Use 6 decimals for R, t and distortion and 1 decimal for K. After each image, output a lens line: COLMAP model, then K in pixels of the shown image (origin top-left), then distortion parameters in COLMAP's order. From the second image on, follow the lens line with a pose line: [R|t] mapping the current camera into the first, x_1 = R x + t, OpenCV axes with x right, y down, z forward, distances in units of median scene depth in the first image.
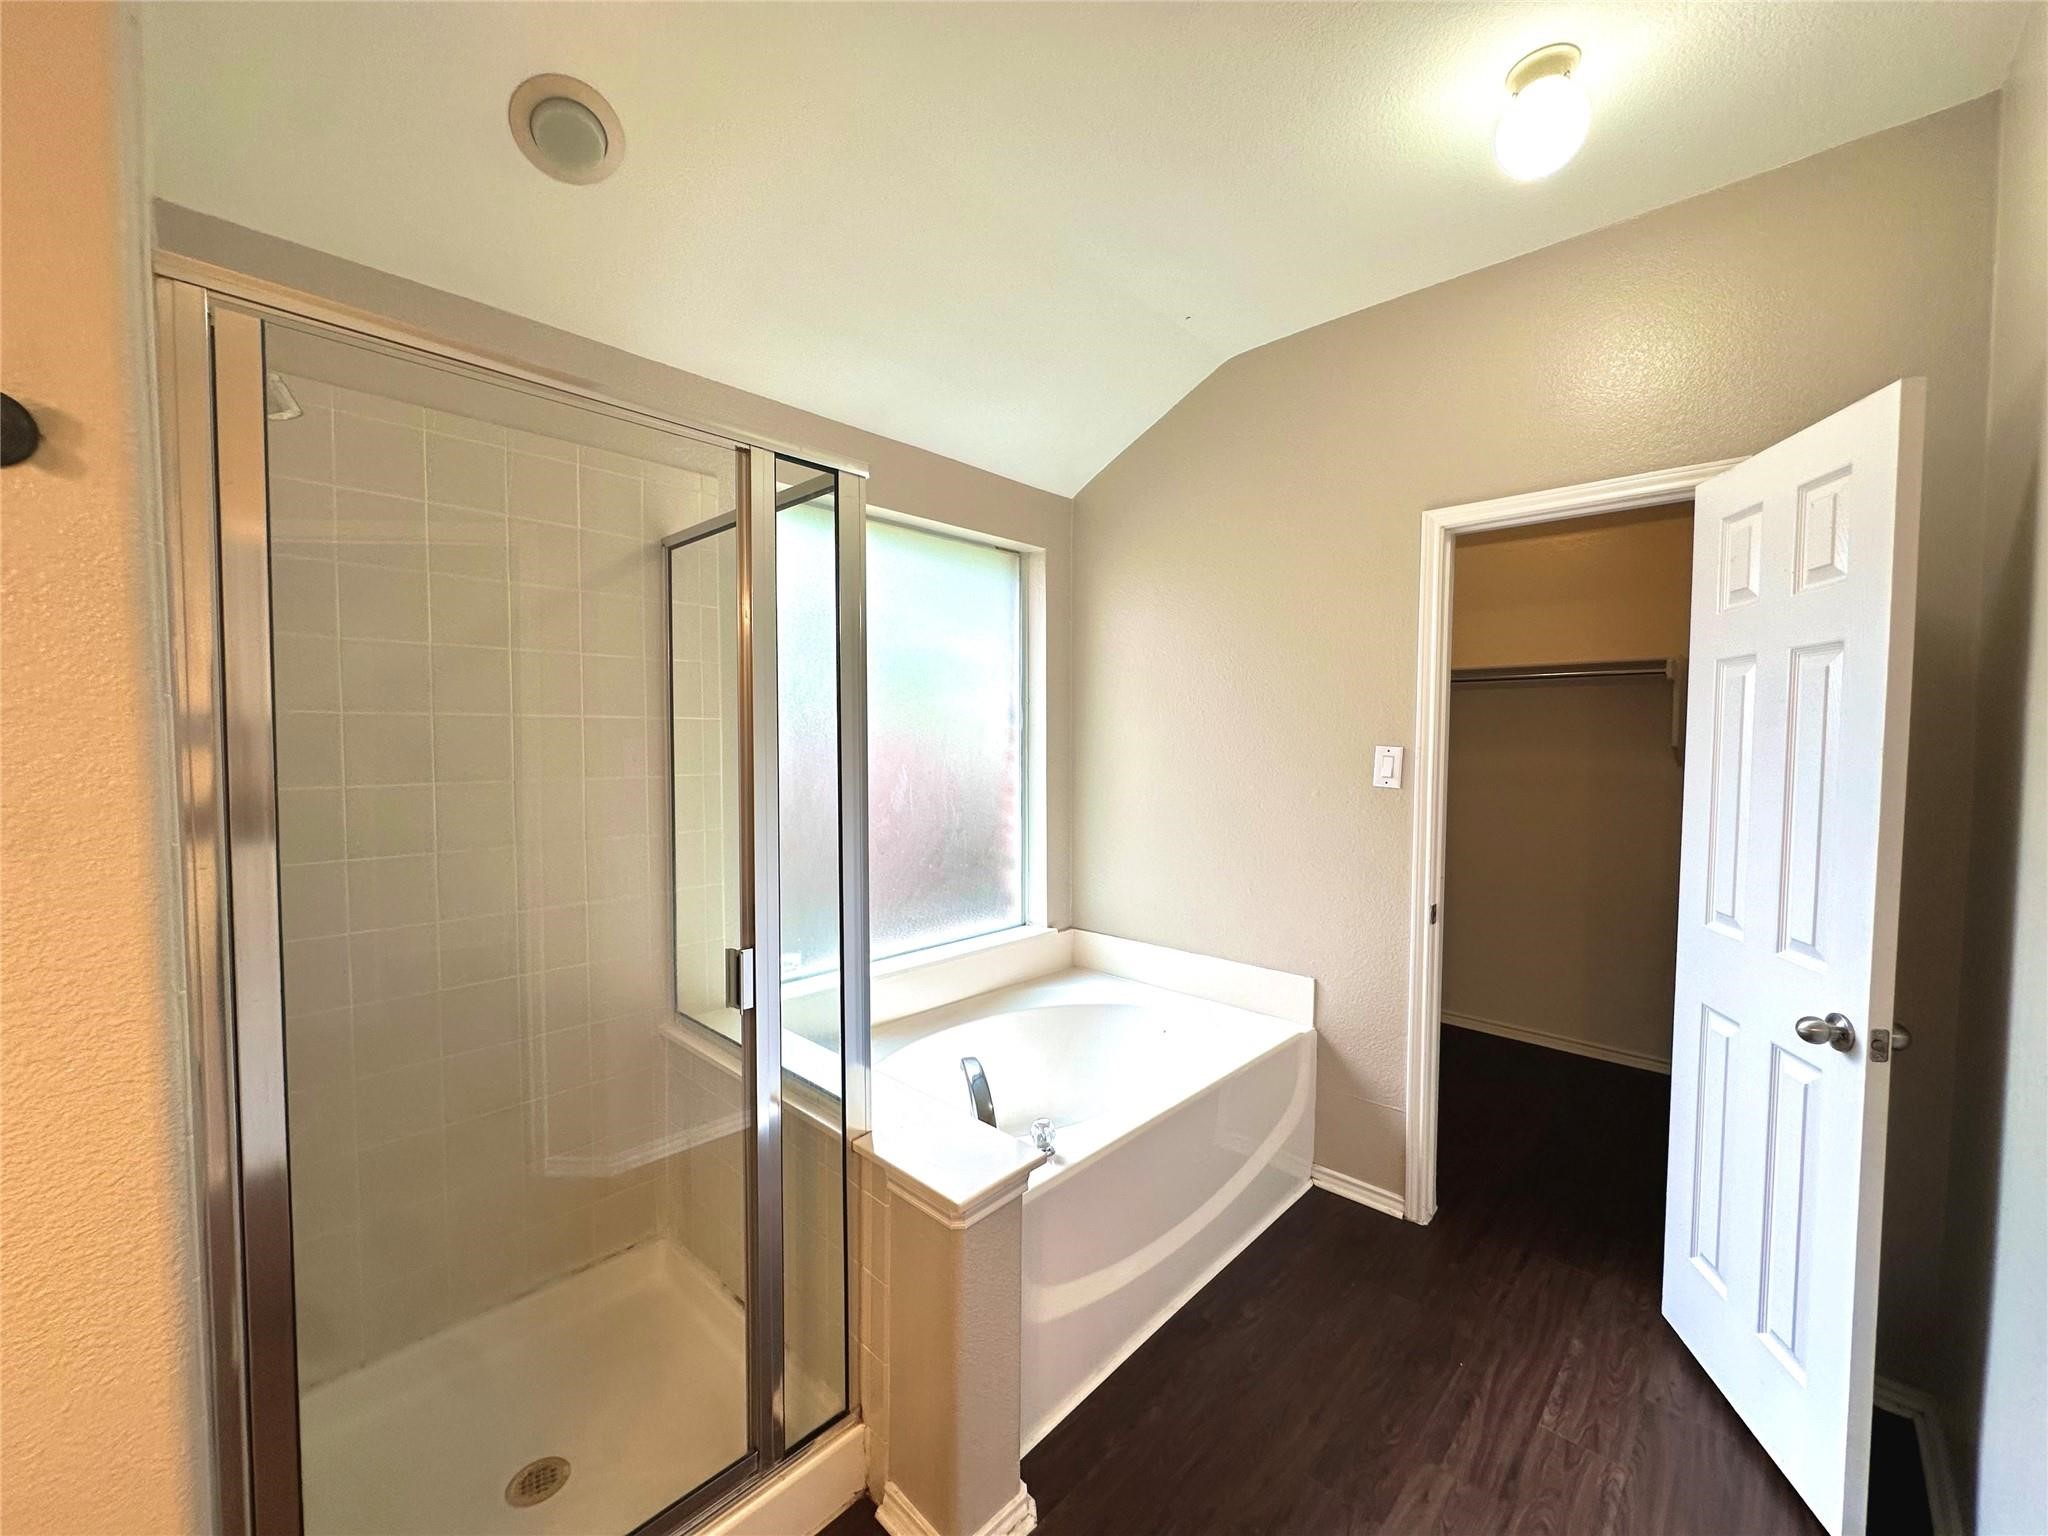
lens RADIAL K [[818.9, 0, 1024.7], [0, 818.9, 770.7], [0, 0, 1]] dist [-0.002085, 0.000289]
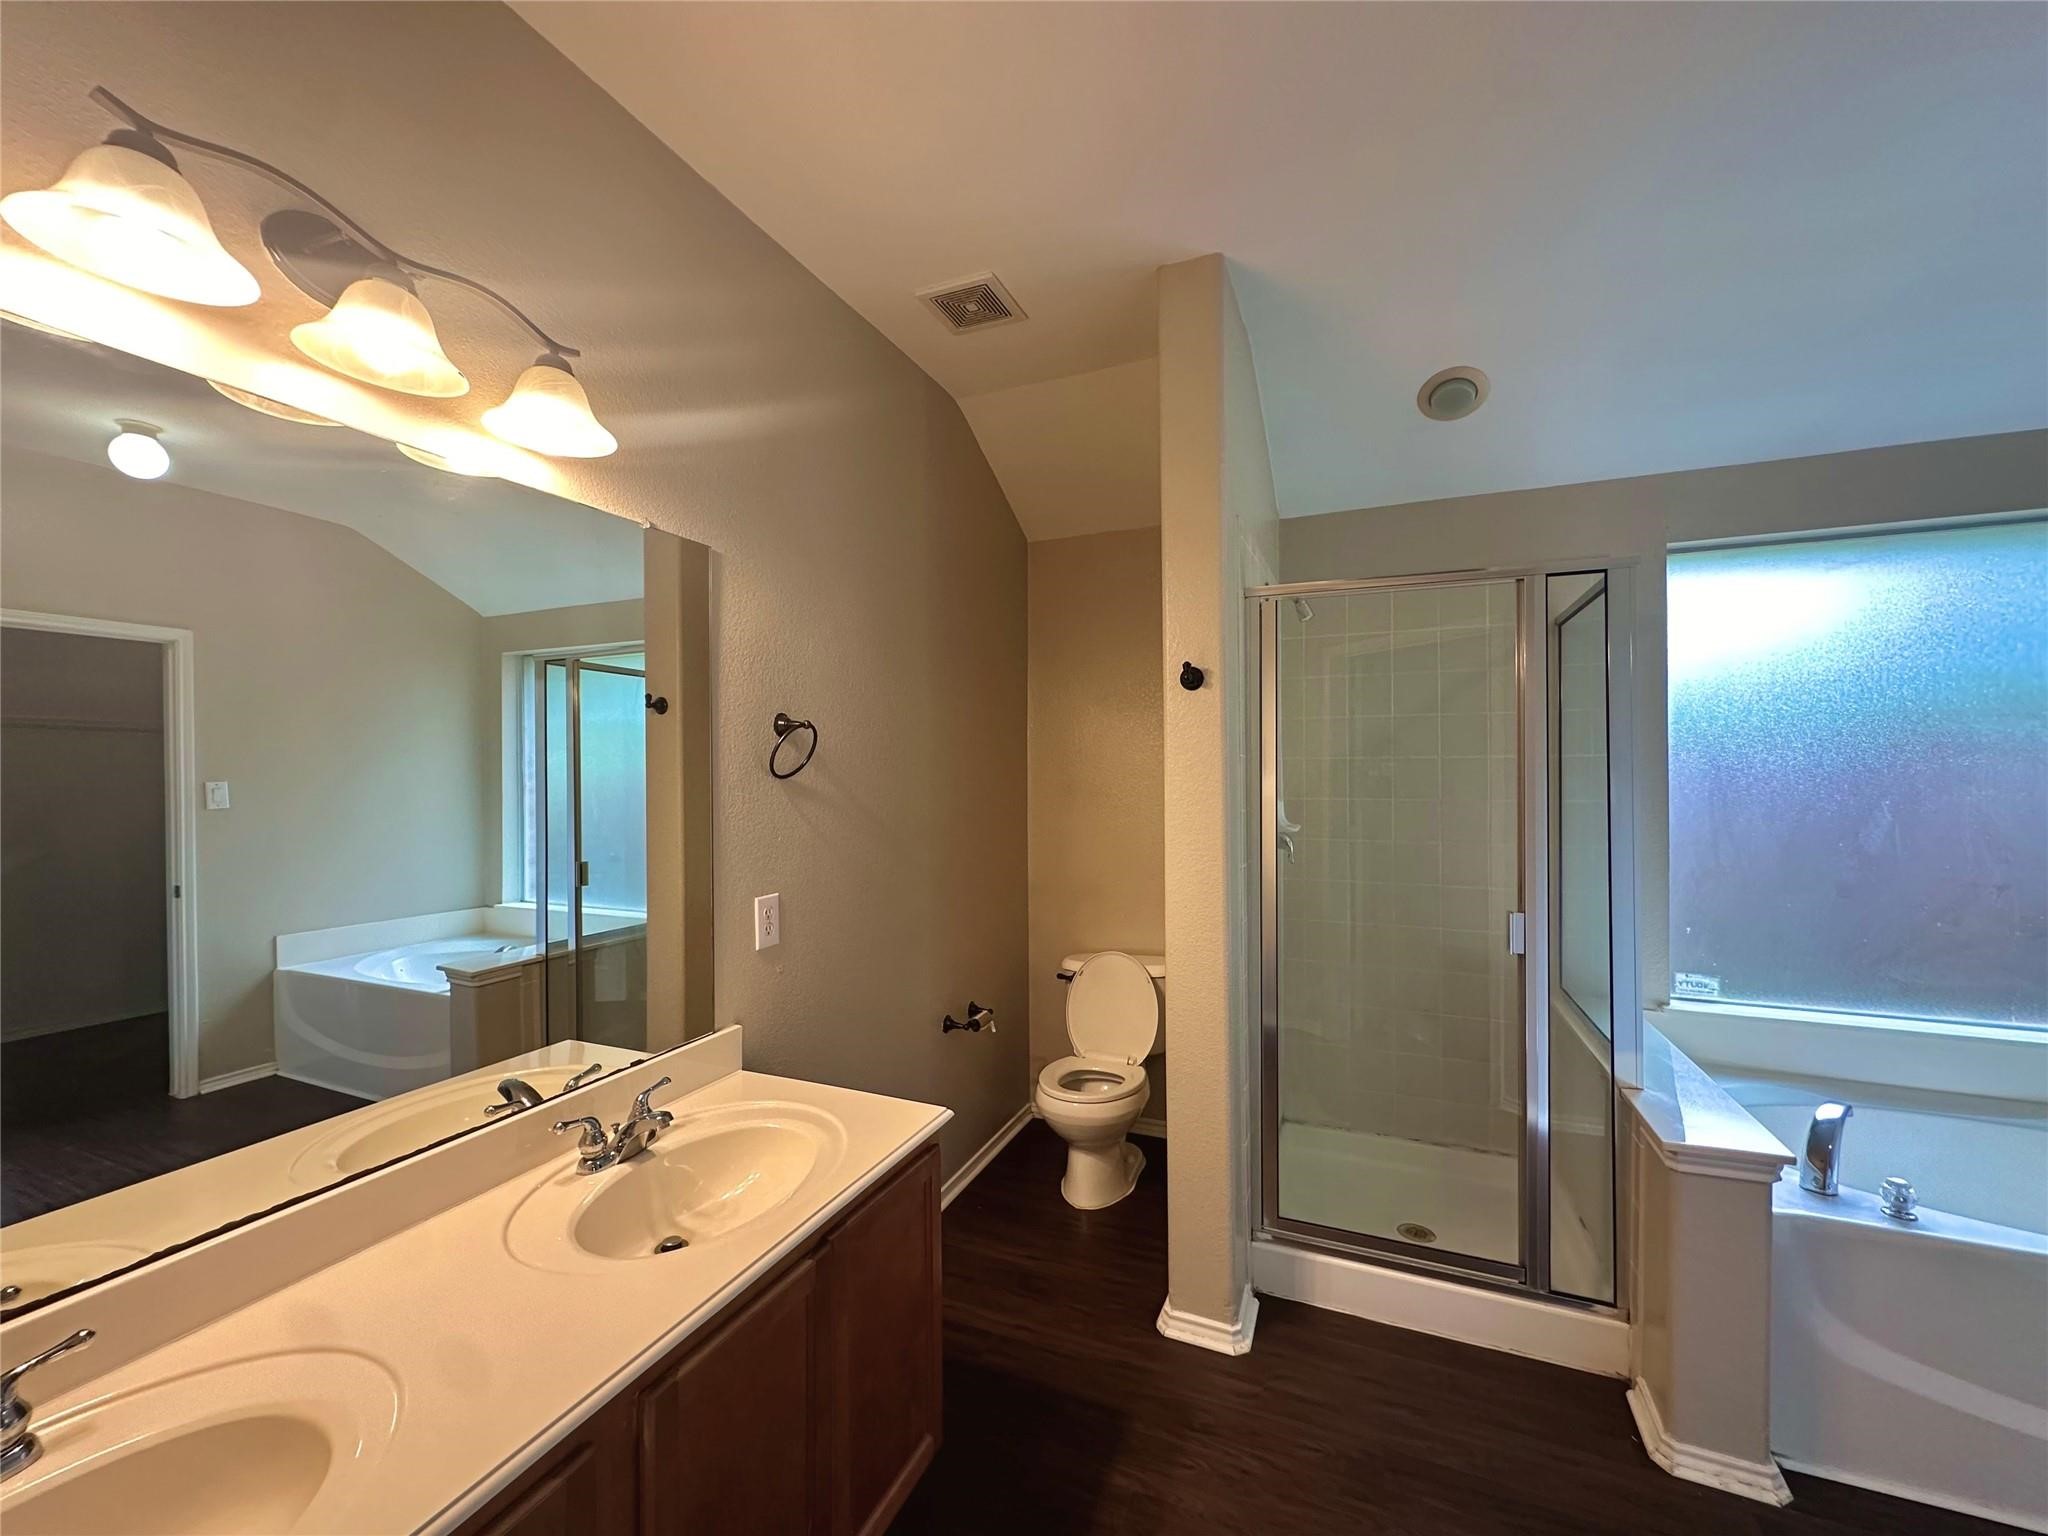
lens RADIAL K [[818.9, 0, 1021.2], [0, 818.9, 770.5], [0, 0, 1]] dist [-0.002085, 0.000289]
pose [[0.352885, -0.005062, -0.935653, 0.655897], [-0.035746, 0.999182, -0.018887, 0.018757], [0.934984, 0.040111, 0.352416, -0.335996]]
